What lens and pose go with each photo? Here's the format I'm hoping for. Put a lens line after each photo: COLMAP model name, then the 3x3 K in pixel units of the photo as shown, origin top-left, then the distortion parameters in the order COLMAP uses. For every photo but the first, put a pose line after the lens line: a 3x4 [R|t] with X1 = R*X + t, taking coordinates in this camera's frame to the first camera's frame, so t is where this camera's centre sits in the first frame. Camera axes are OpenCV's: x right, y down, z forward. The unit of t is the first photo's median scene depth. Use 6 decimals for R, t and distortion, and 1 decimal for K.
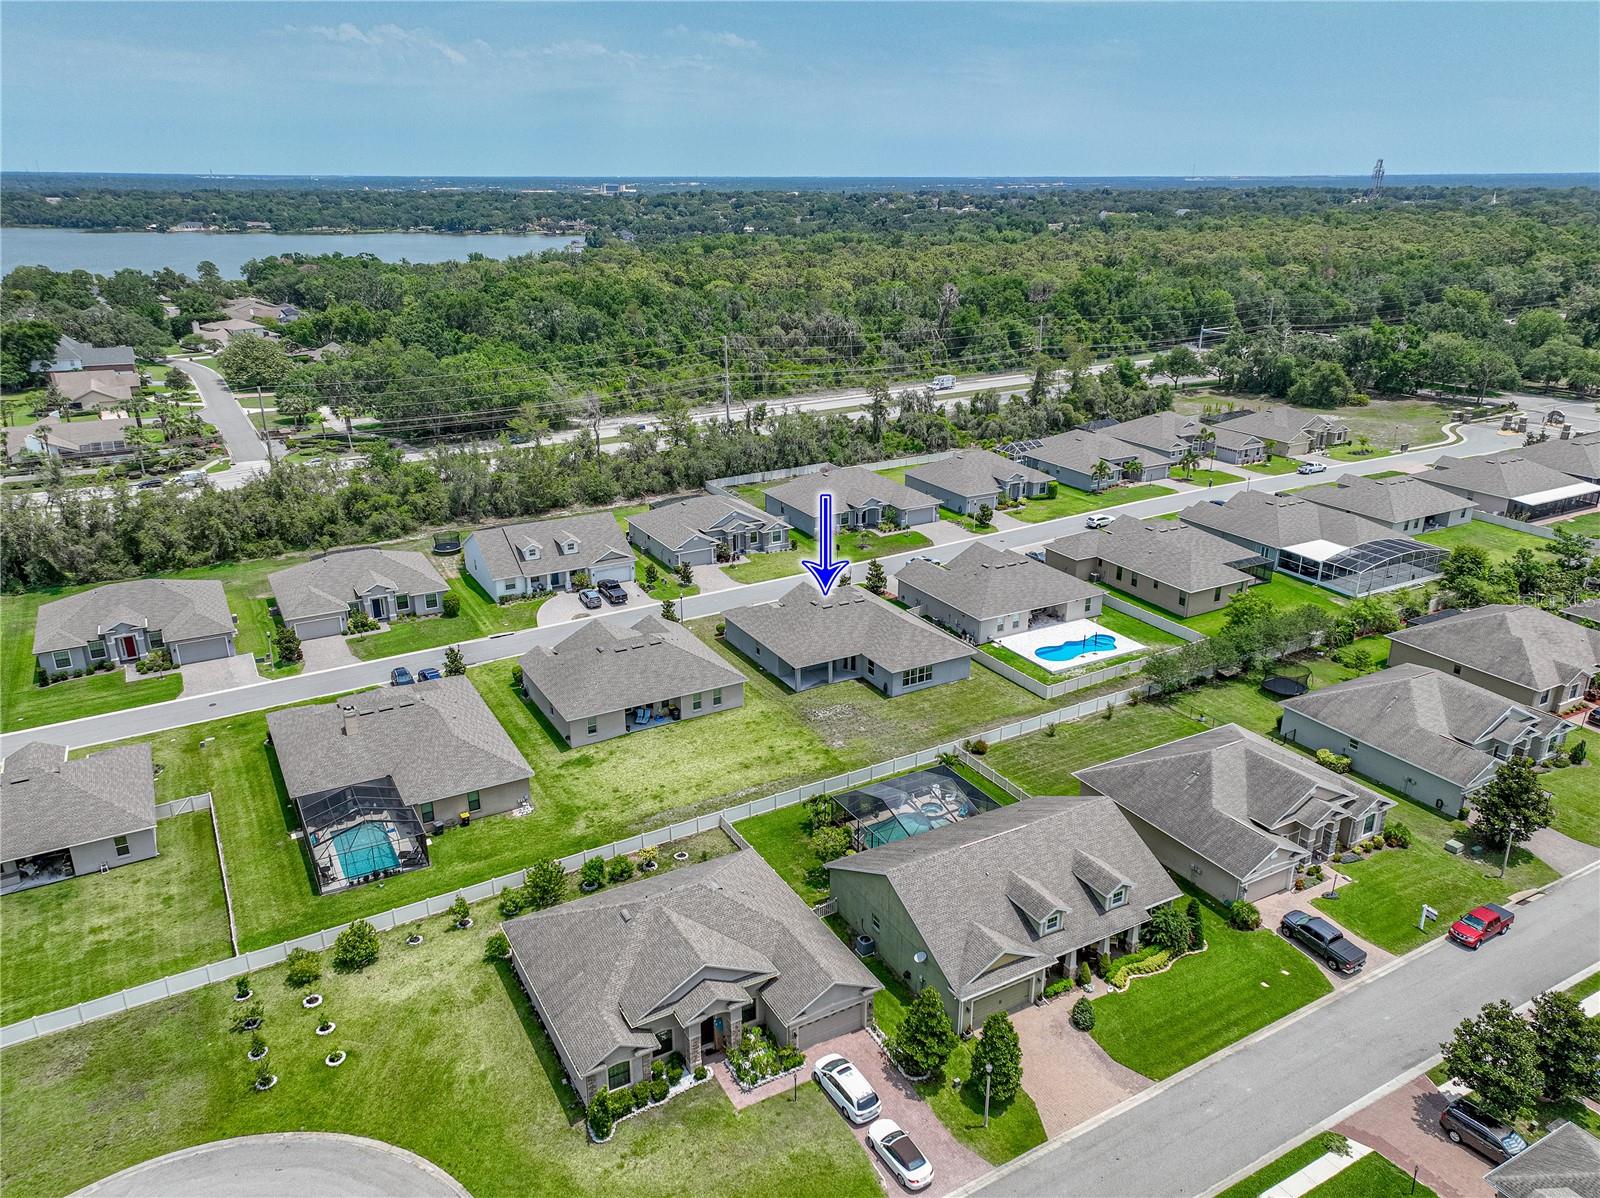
lens RADIAL K [[1149.3, 0, 800.0], [0, 1149.3, 599.0], [0, 0, 1]] dist [0.004286, 0.039020]
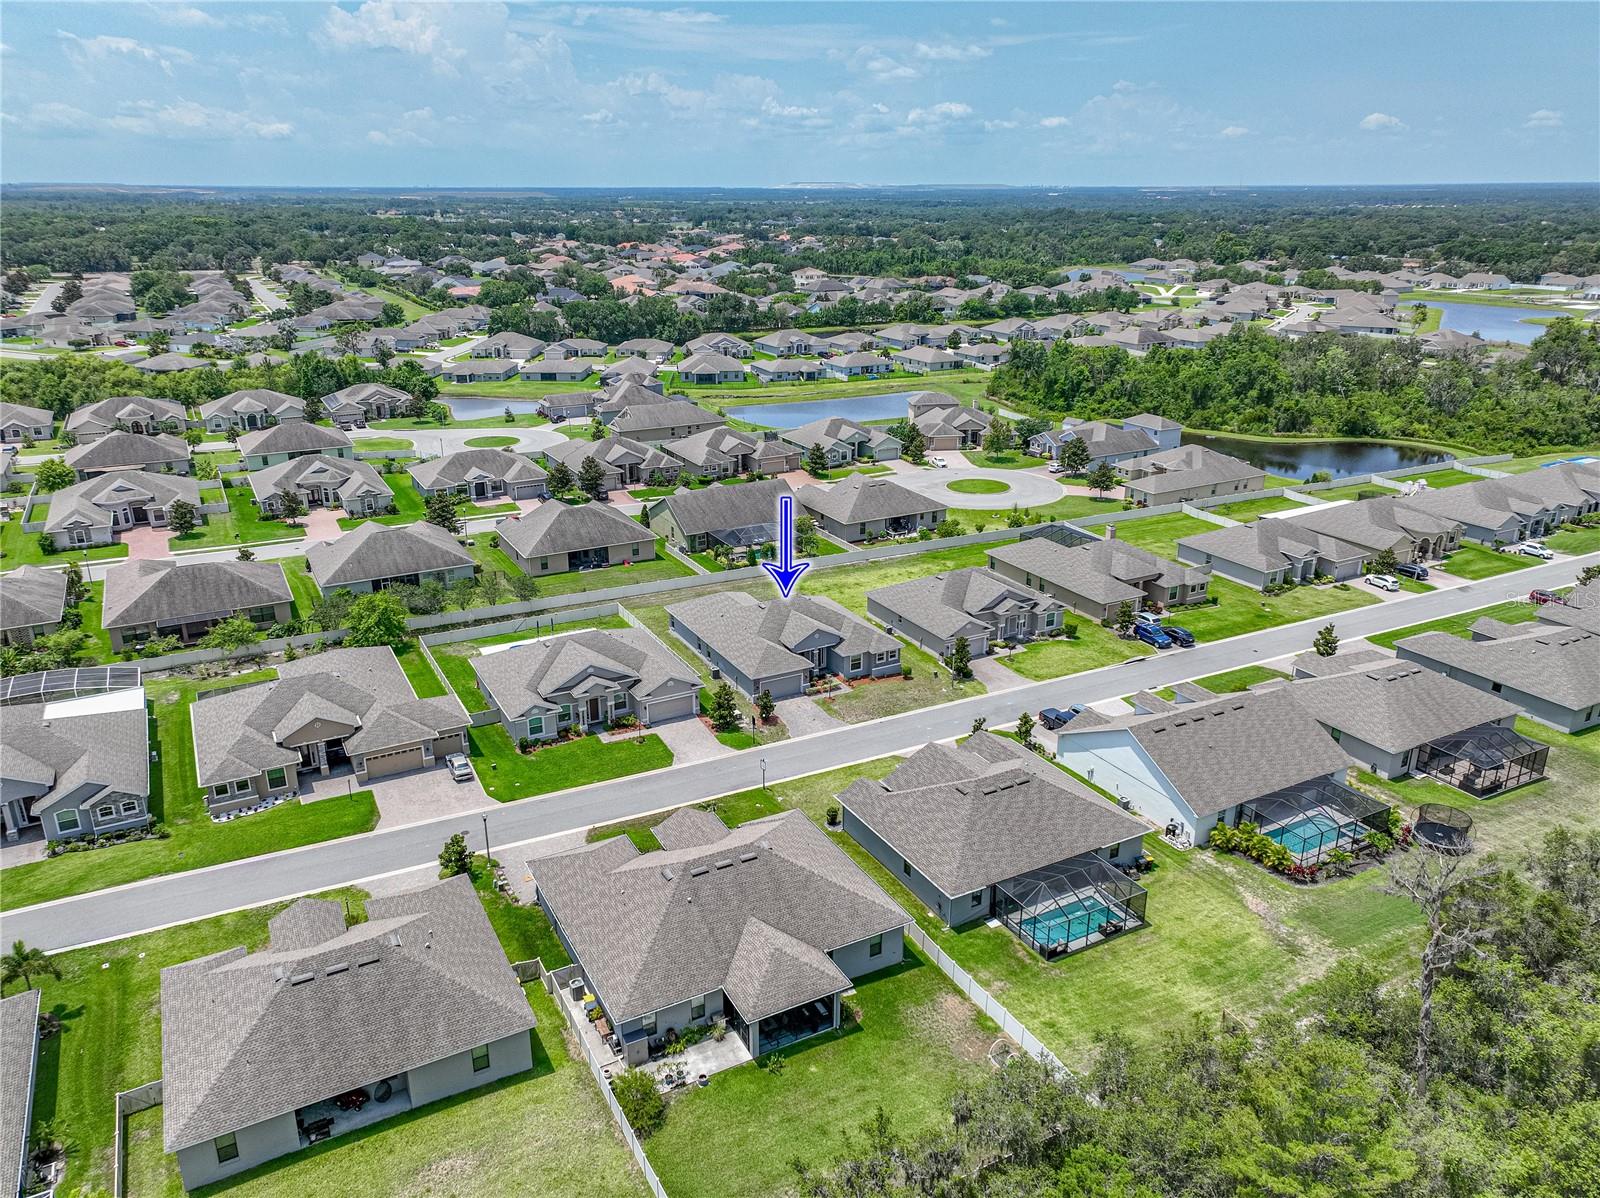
lens RADIAL K [[1149.3, 0, 800.0], [0, 1149.3, 599.0], [0, 0, 1]] dist [0.004286, 0.039020]
pose [[-0.999878, -0.004300, 0.015029, 0.002977], [0.006422, 0.763553, 0.645713, -0.594909], [-0.014252, 0.645730, -0.763432, 1.608715]]
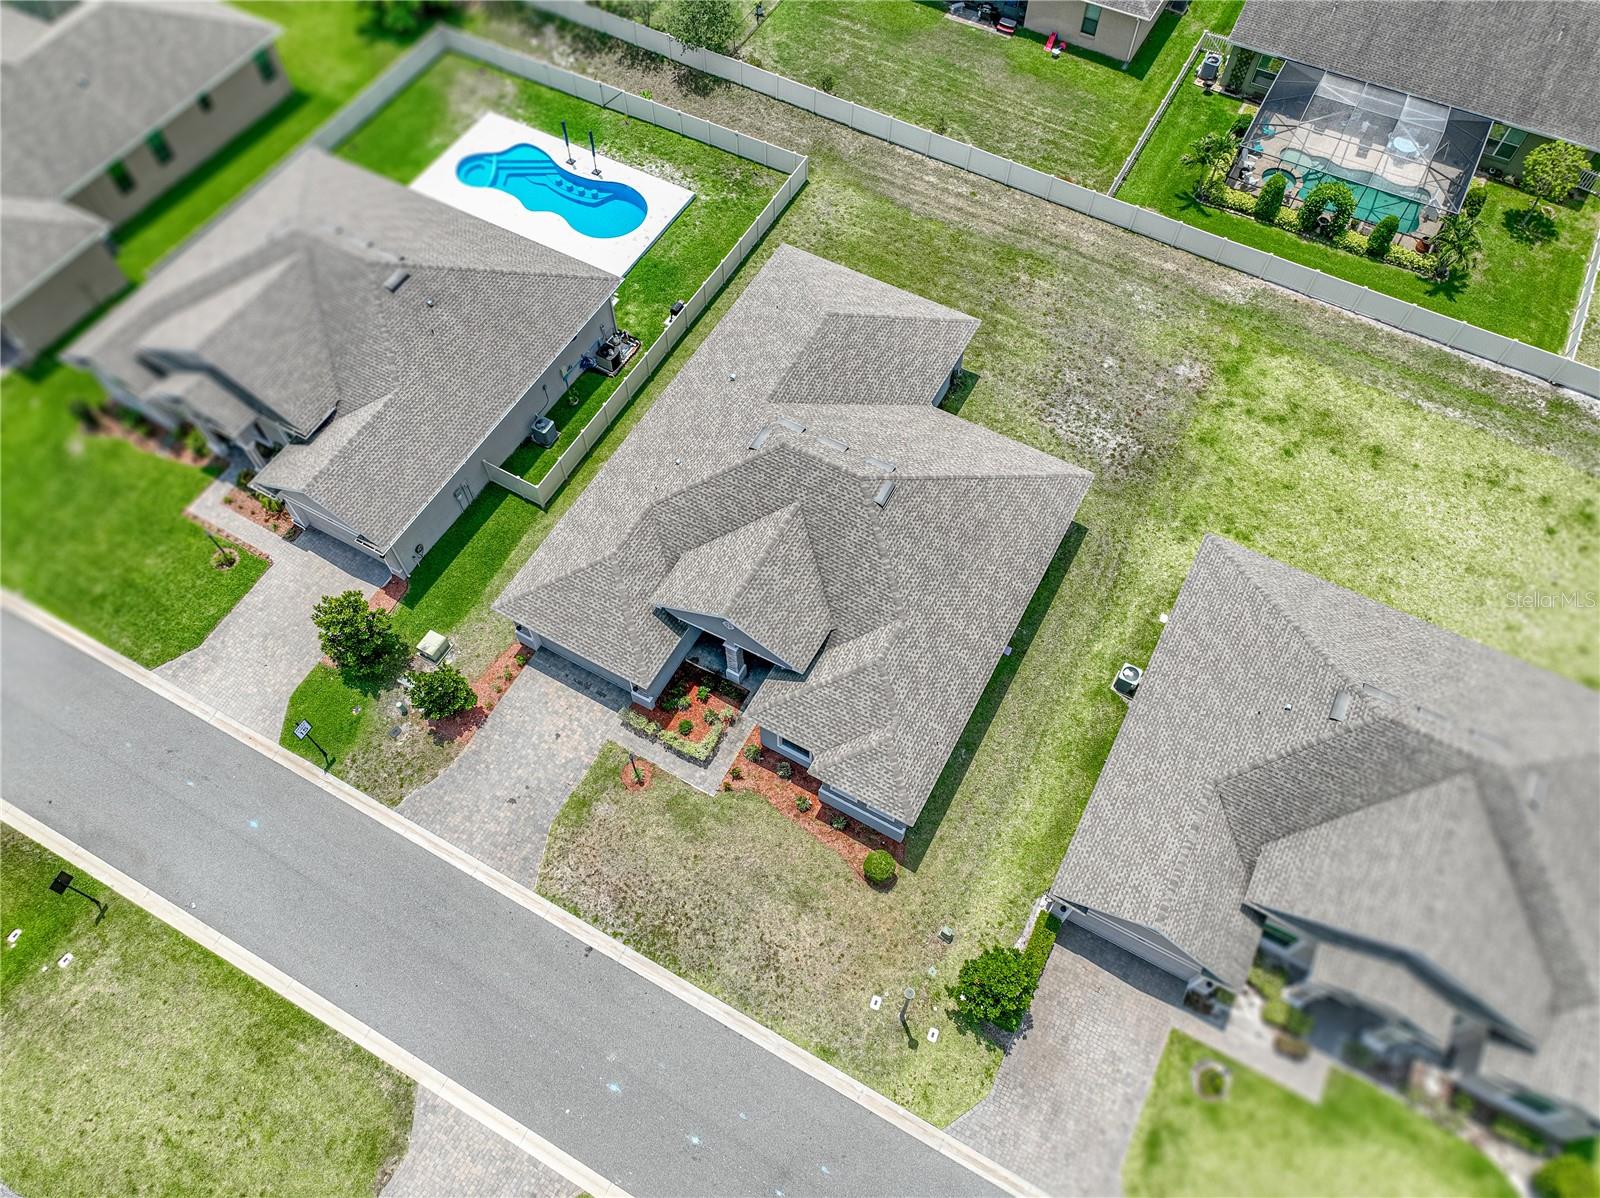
lens RADIAL K [[1140.3, 0, 800.0], [0, 1140.3, 599.0], [0, 0, 1]] dist [0.005357, 0.032952]
pose [[-0.530270, -0.731724, 0.428244, -0.133875], [0.289286, 0.318640, 0.902653, -0.281383], [-0.796949, 0.602535, 0.042712, 0.922235]]
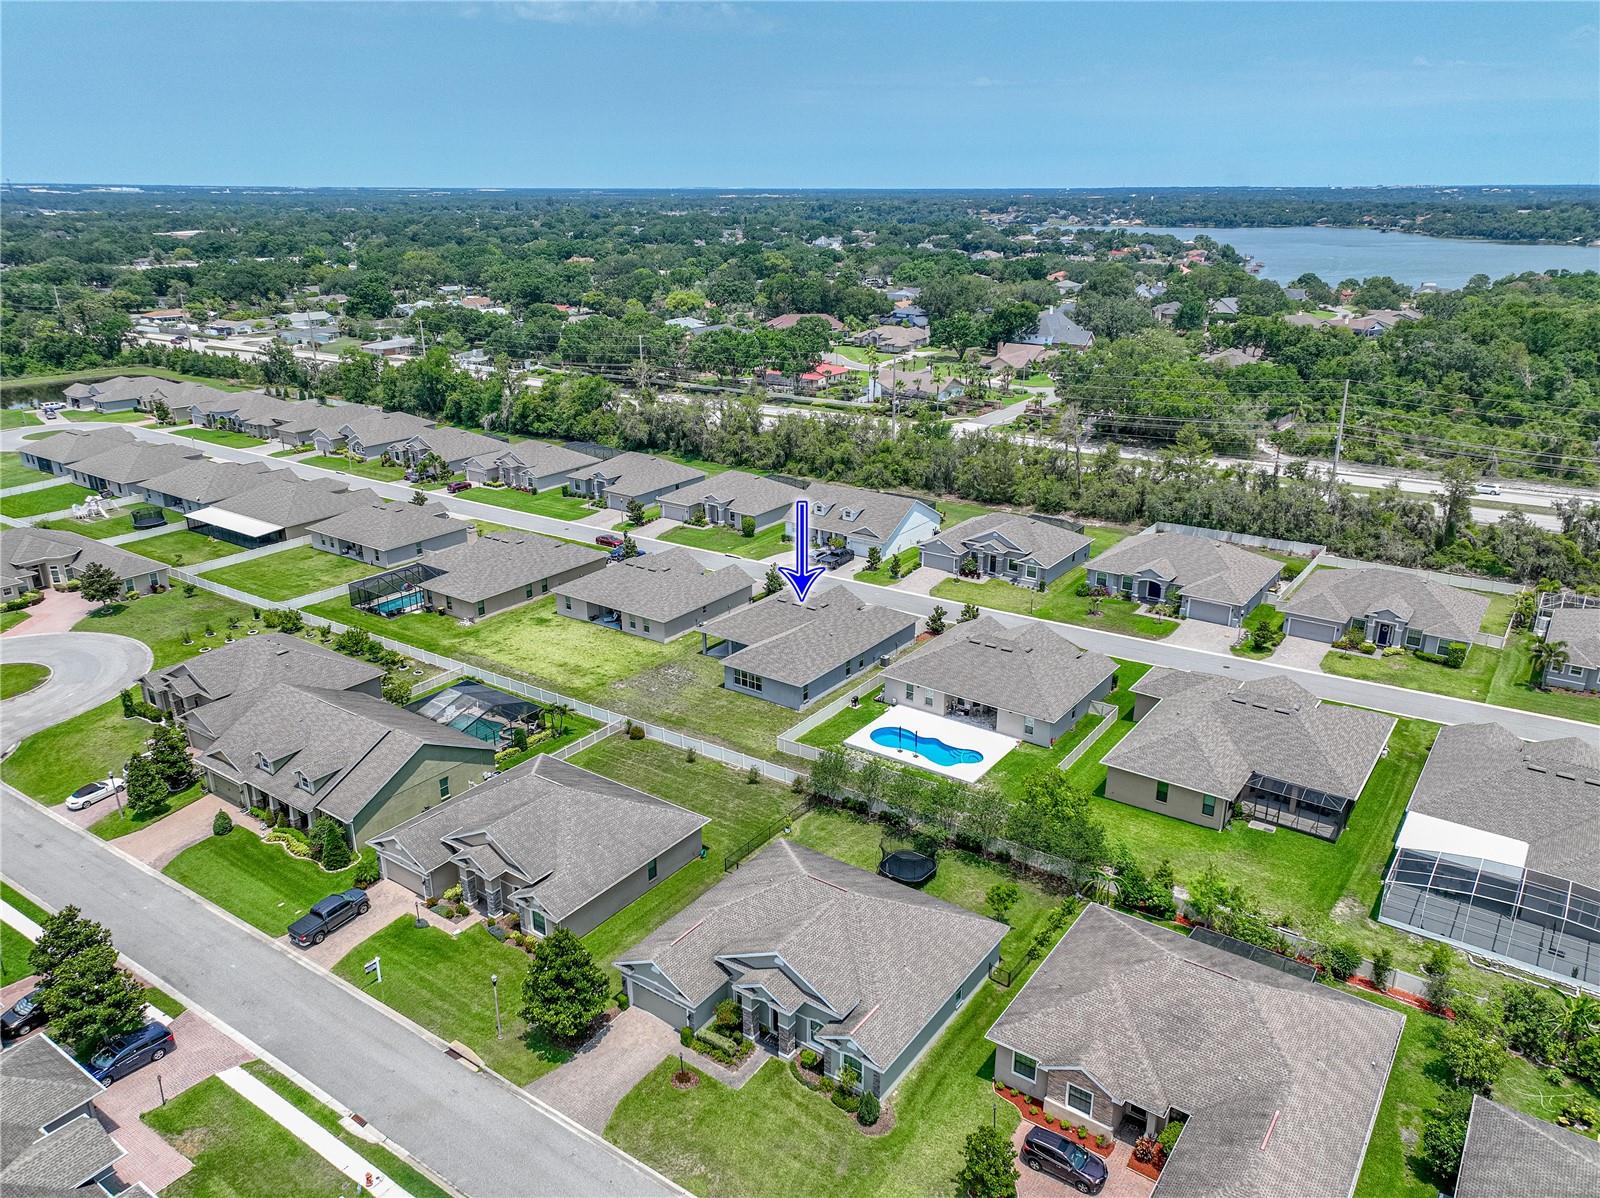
lens RADIAL K [[1140.3, 0, 800.0], [0, 1140.3, 599.0], [0, 0, 1]] dist [0.005357, 0.032952]
pose [[0.427713, 0.308670, -0.849579, 0.808363], [-0.314627, 0.931953, 0.180203, -0.165347], [0.847391, 0.190225, 0.495724, 0.450747]]
